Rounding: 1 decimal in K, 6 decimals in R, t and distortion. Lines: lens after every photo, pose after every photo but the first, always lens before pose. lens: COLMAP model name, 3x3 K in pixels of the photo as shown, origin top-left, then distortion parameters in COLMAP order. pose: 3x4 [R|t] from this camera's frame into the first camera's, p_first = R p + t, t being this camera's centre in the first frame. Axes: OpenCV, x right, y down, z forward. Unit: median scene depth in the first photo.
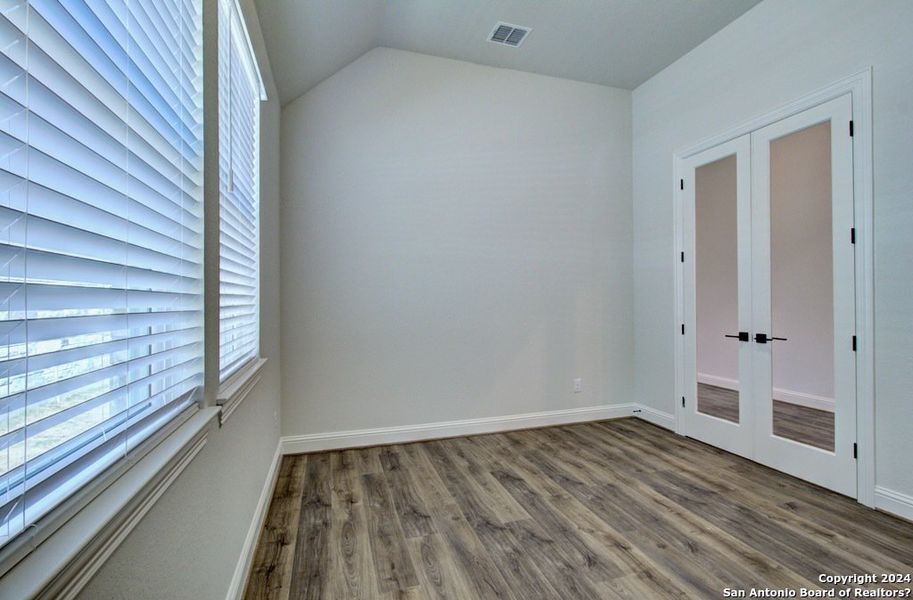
lens RADIAL K [[414.3, 0, 448.5], [0, 414.3, 299.0], [0, 0, 1]] dist [0.000623, 0.000841]
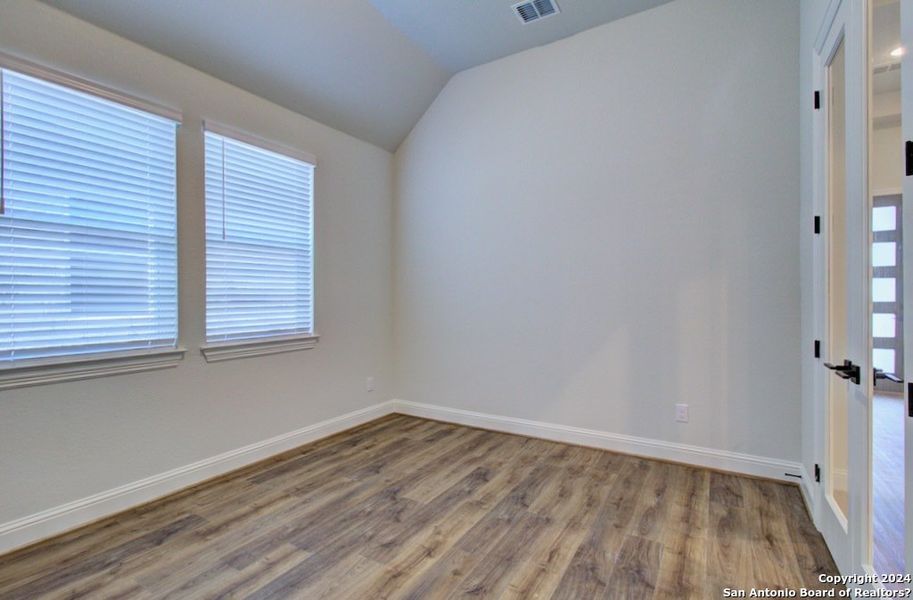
lens RADIAL K [[414.3, 0, 448.5], [0, 414.3, 299.0], [0, 0, 1]] dist [0.000623, 0.000841]
pose [[0.652799, 0.001965, -0.757528, 0.861446], [0.004494, 0.999969, 0.006466, -0.001346], [0.757518, -0.007626, 0.652770, 0.296257]]
